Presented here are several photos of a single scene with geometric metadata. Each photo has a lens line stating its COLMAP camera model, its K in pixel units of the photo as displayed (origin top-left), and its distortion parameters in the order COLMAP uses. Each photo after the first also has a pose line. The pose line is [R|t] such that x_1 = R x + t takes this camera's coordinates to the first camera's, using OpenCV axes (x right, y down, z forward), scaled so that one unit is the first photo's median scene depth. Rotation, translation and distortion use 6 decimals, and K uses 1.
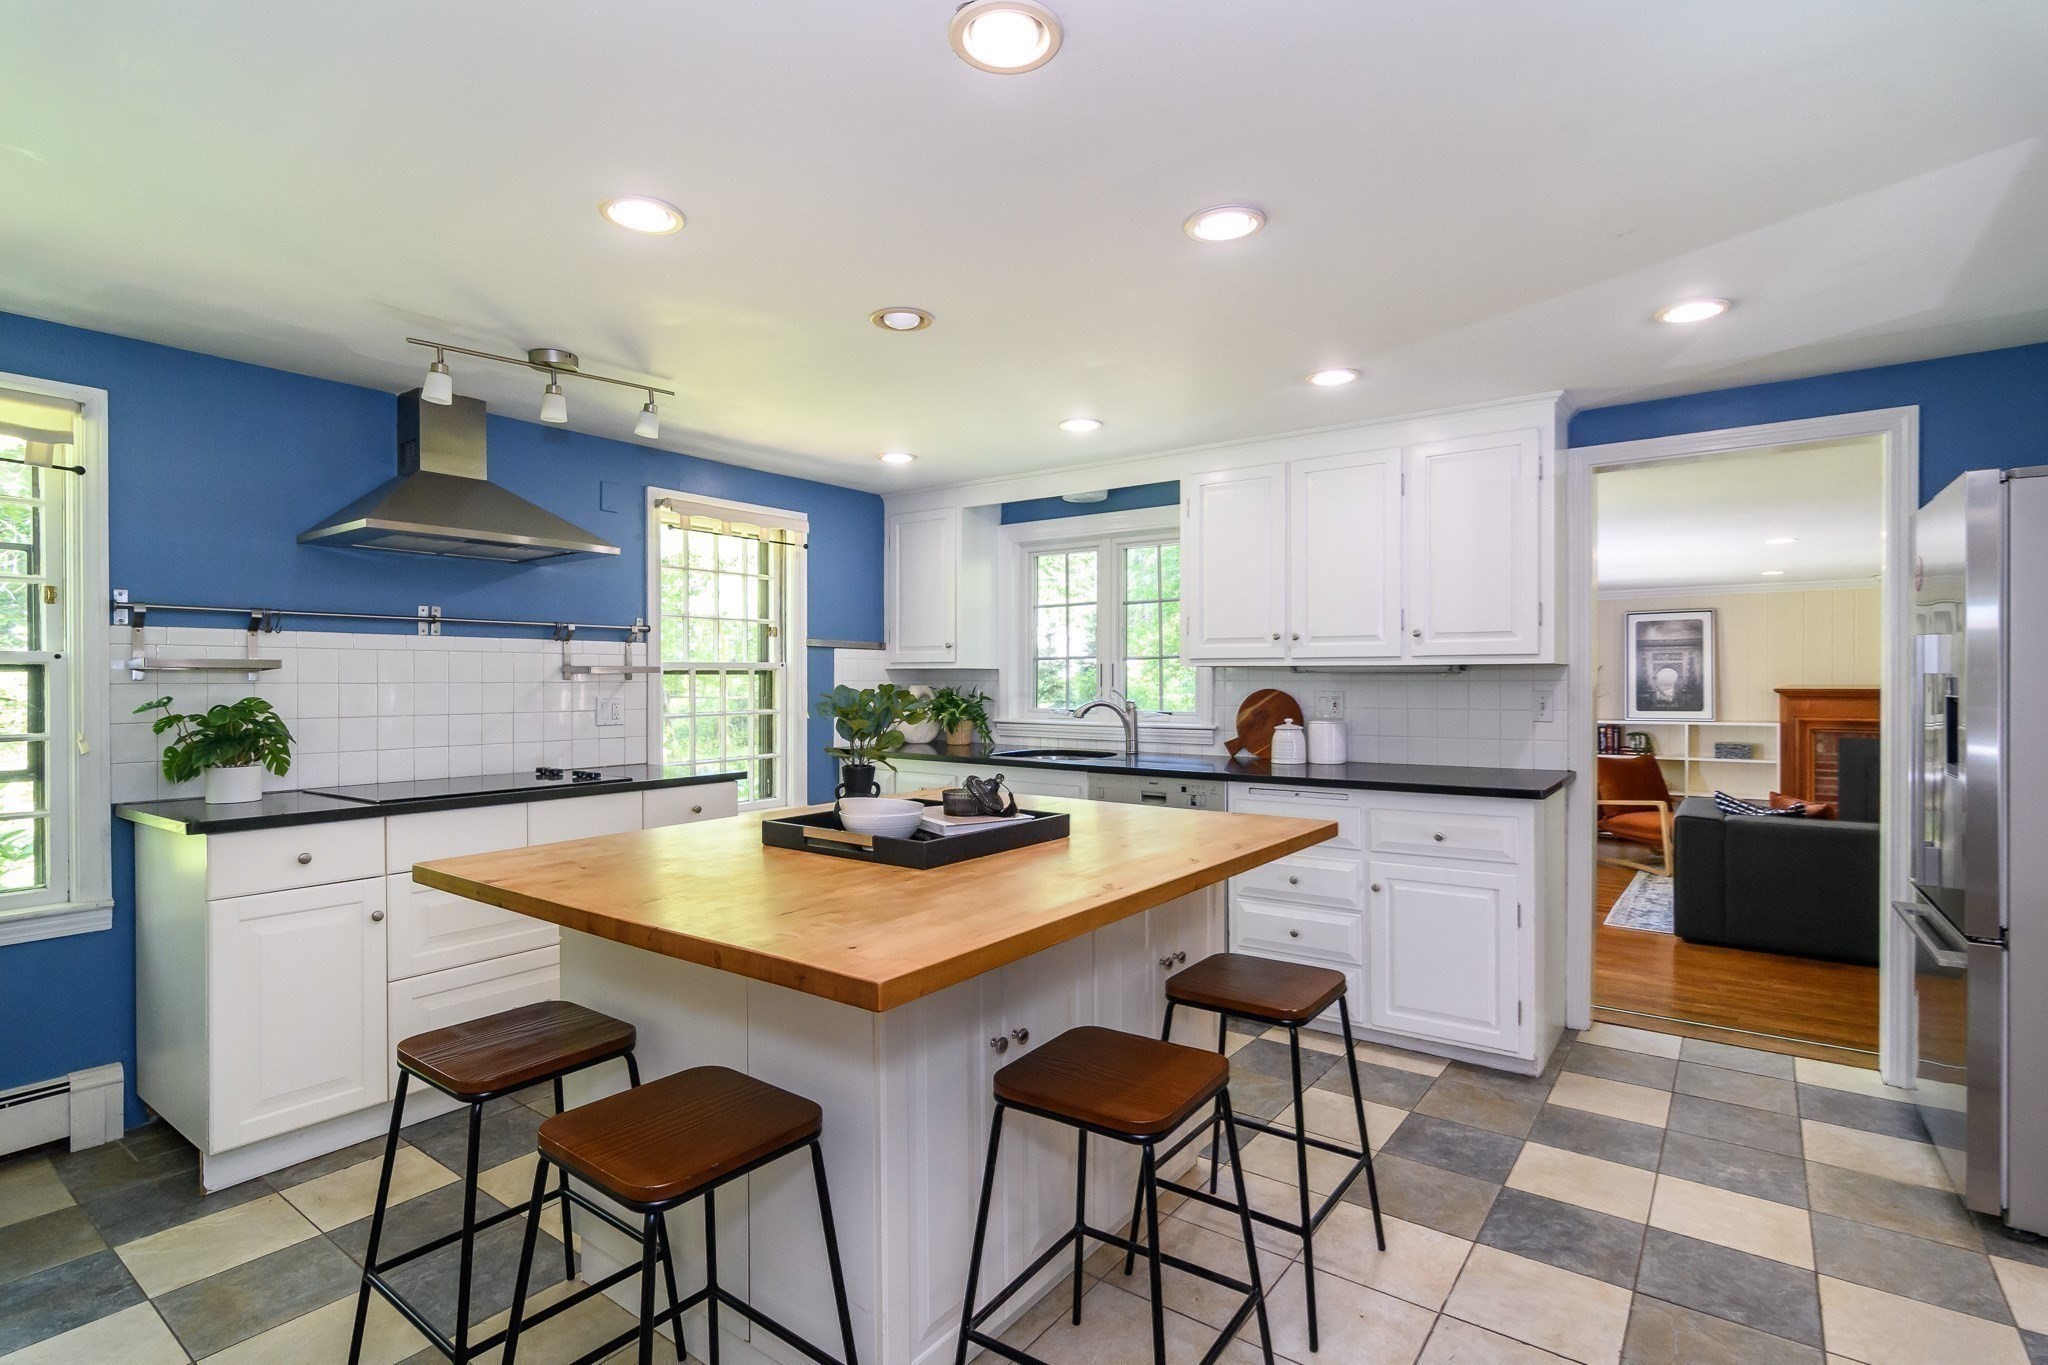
lens RADIAL K [[988.9, 0, 1035.0], [0, 988.9, 679.2], [0, 0, 1]] dist [-0.003667, 0.000235]
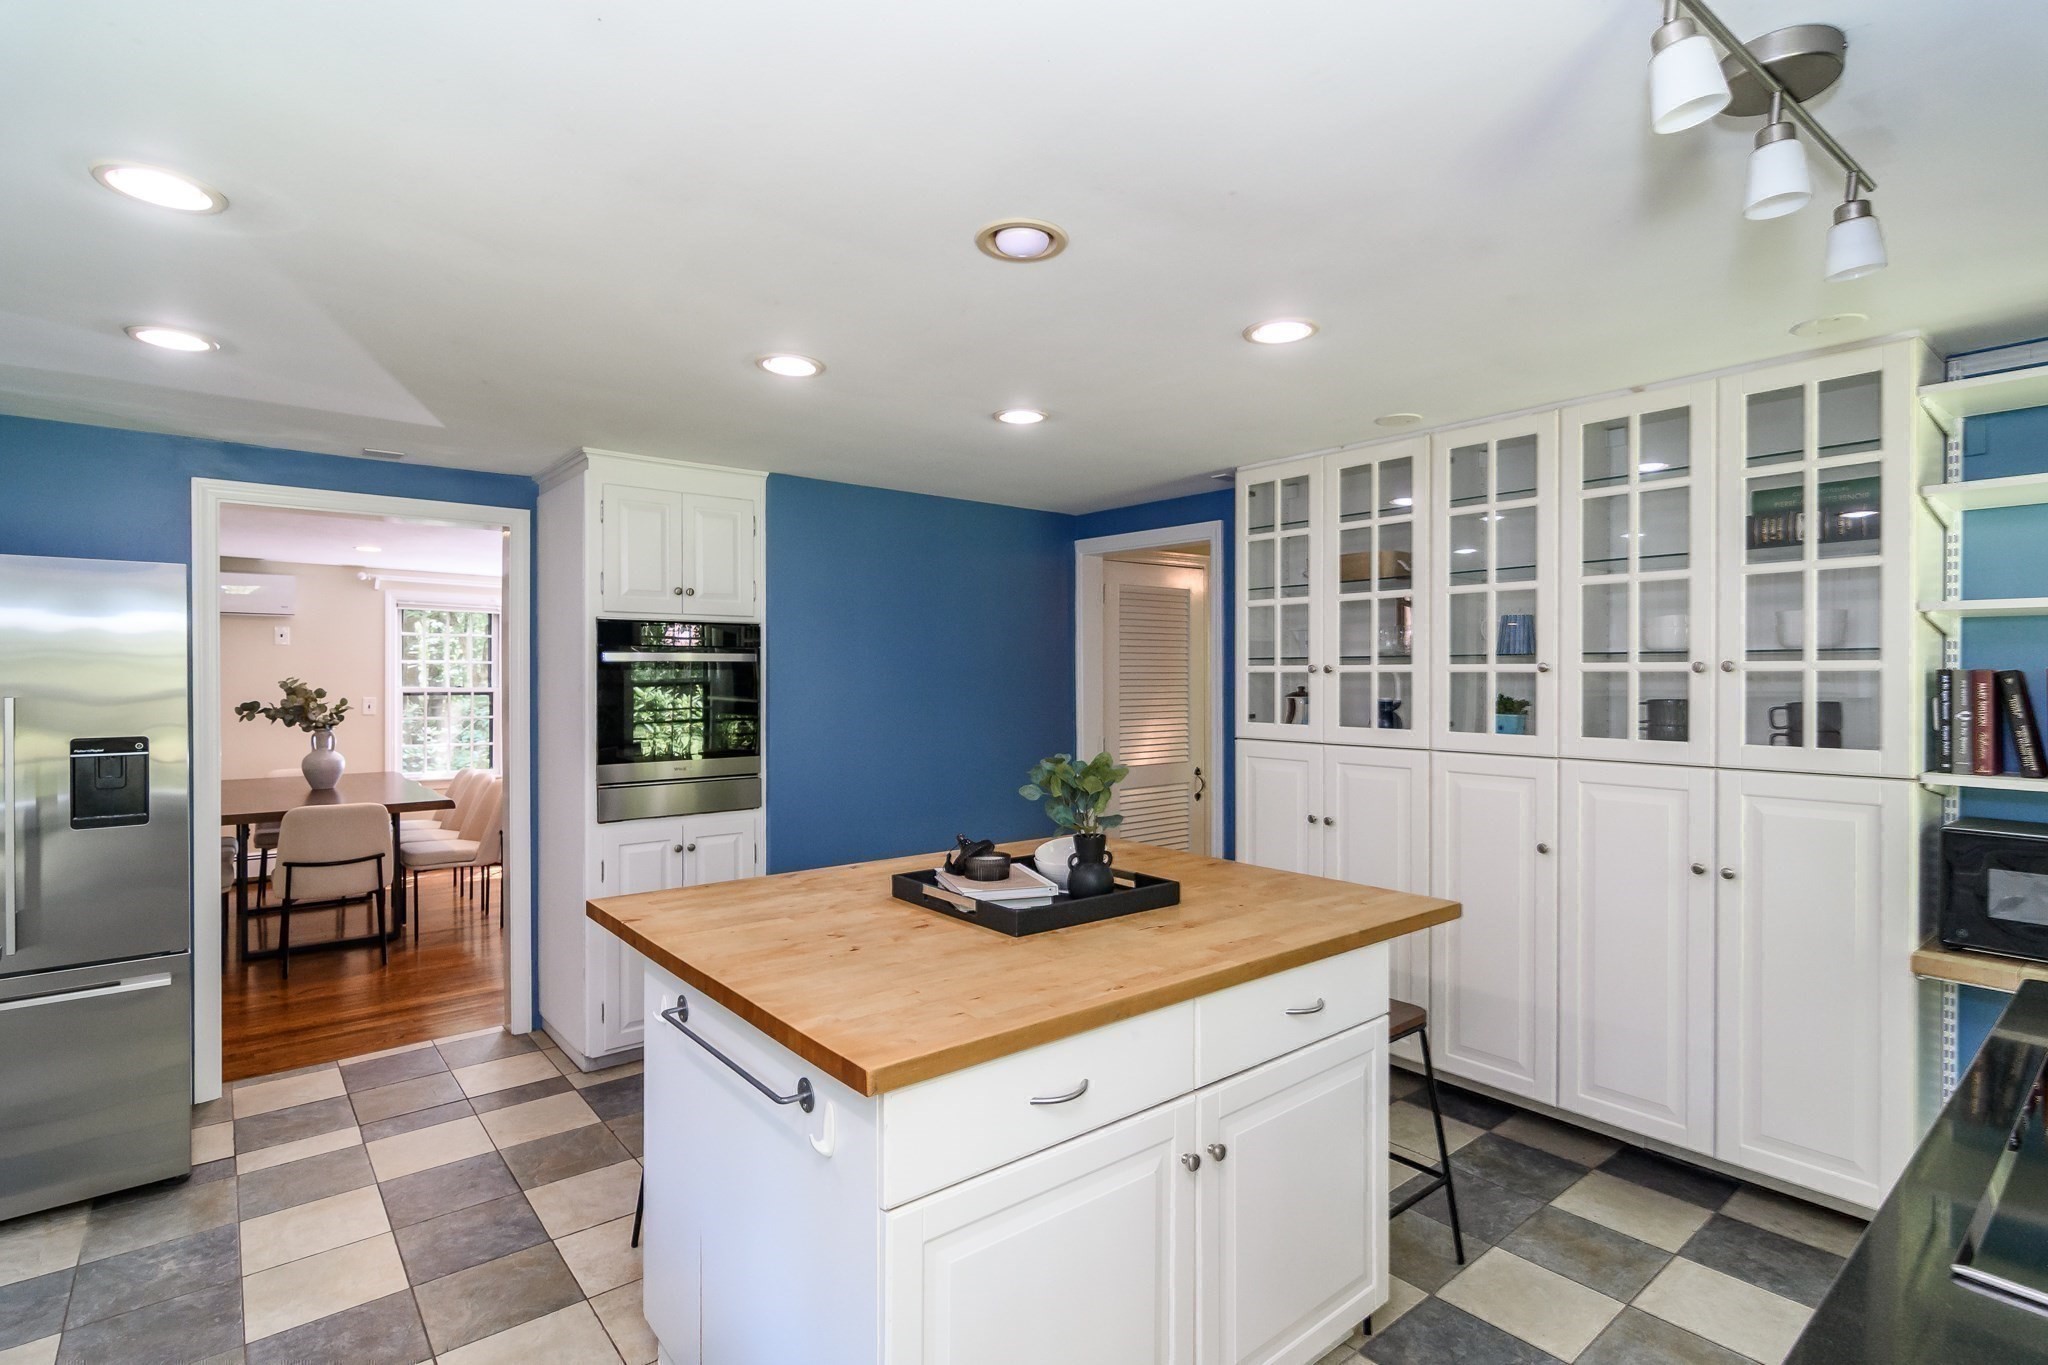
lens RADIAL K [[988.9, 0, 1035.0], [0, 988.9, 679.2], [0, 0, 1]] dist [-0.003667, 0.000235]
pose [[-0.969062, -0.001744, 0.246812, -0.196905], [-0.000373, 0.999984, 0.005601, -0.042505], [-0.246818, 0.005336, -0.969047, 1.035124]]
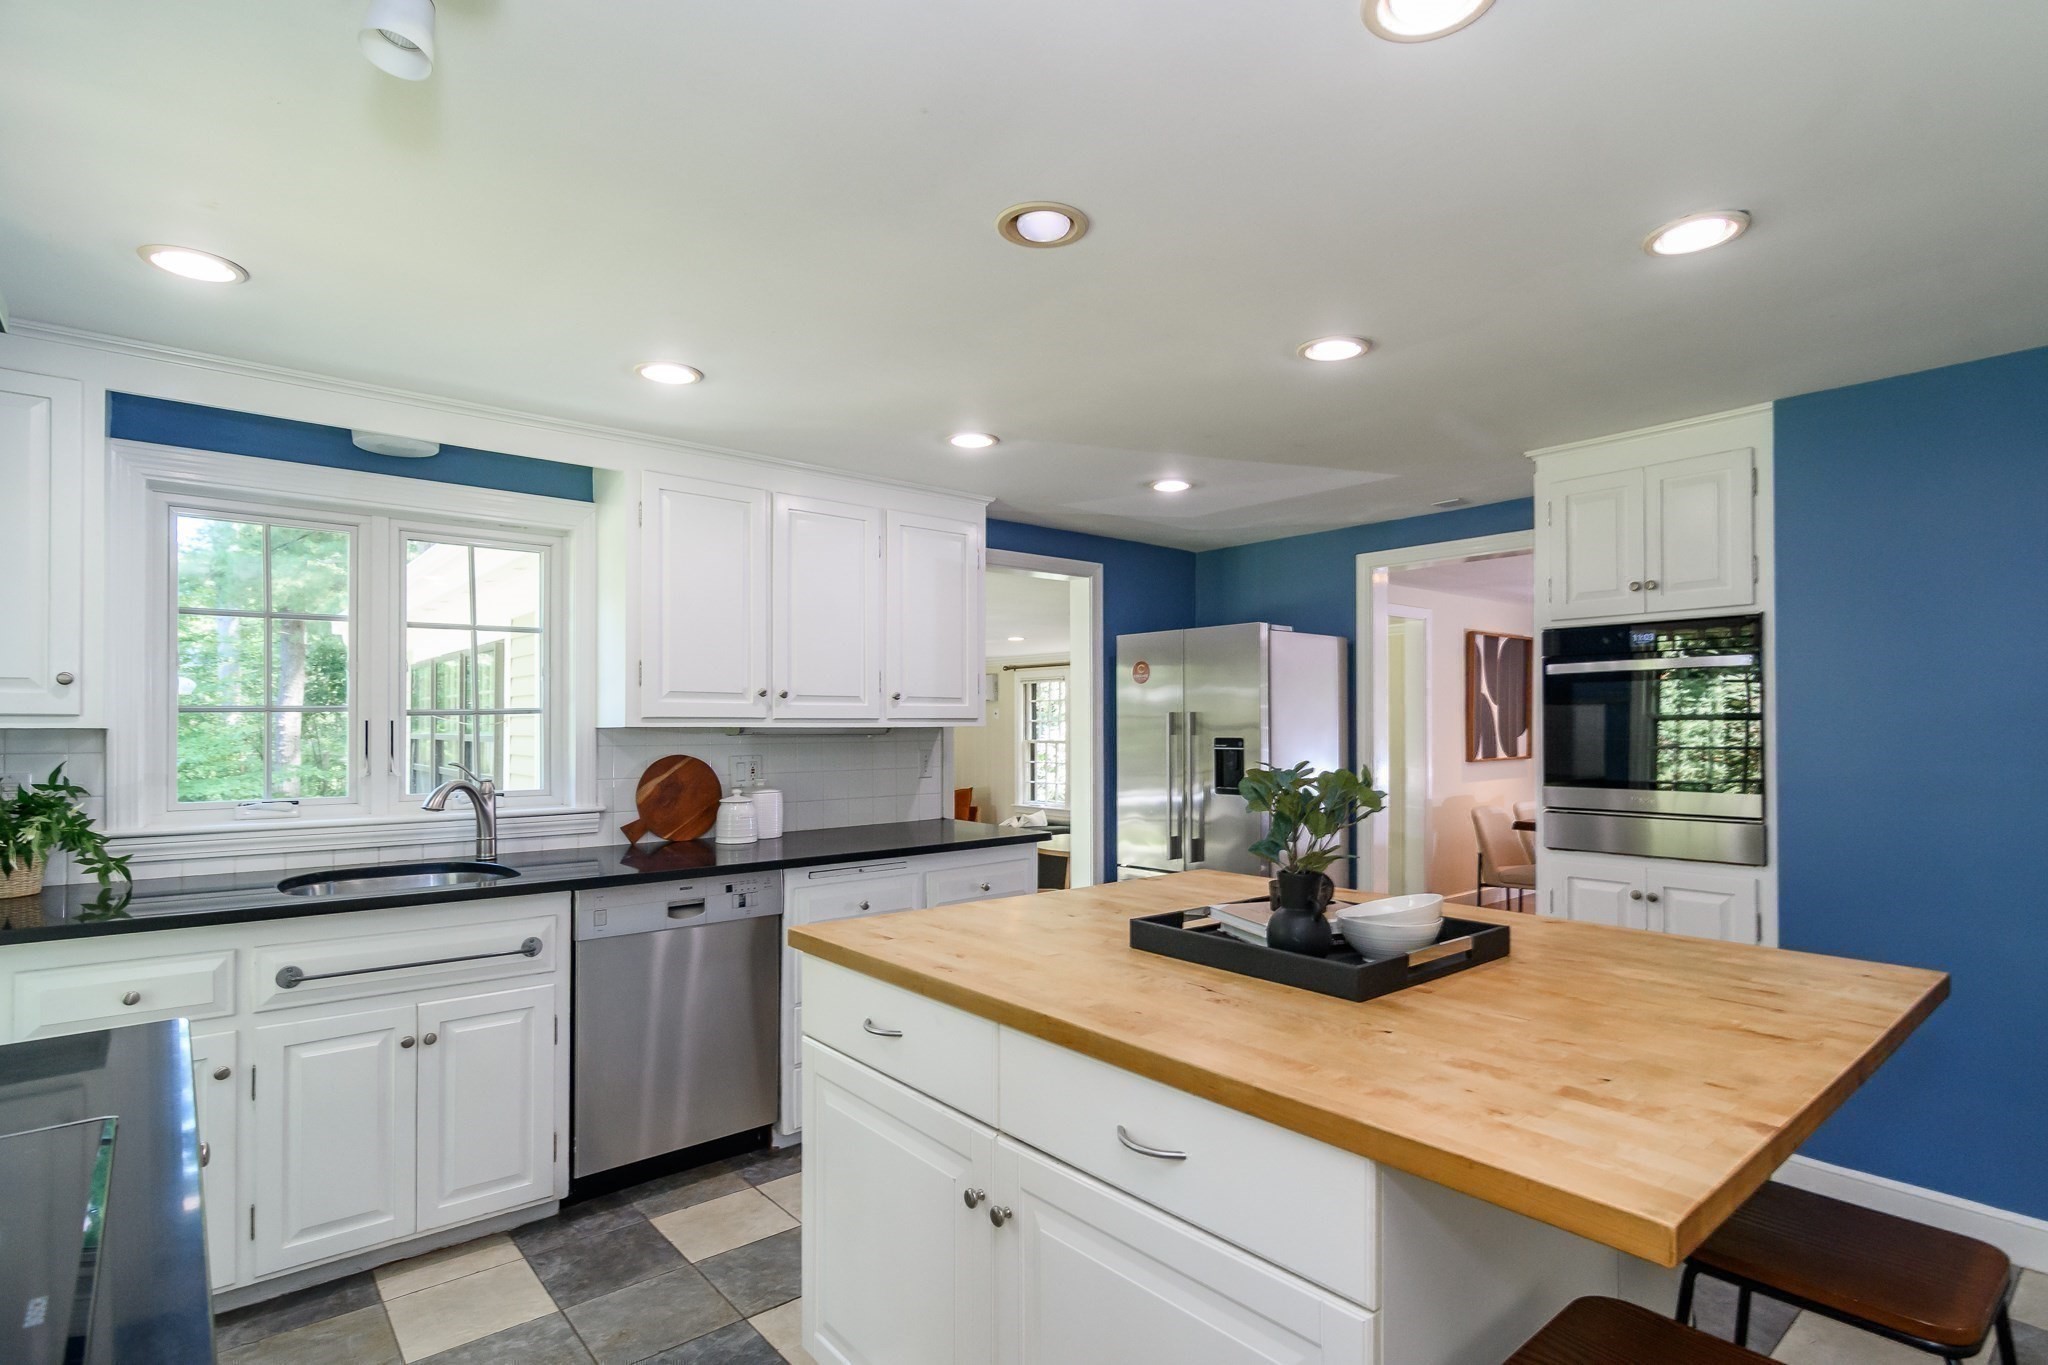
lens RADIAL K [[1008.5, 0, 1019.4], [0, 1008.5, 717.8], [0, 0, 1]] dist [0.002323, 0.000330]
pose [[0.236117, 0.008275, 0.971689, -0.502951], [0.002149, 0.999957, -0.009038, -0.012539], [-0.971722, 0.004222, 0.236089, 0.535954]]
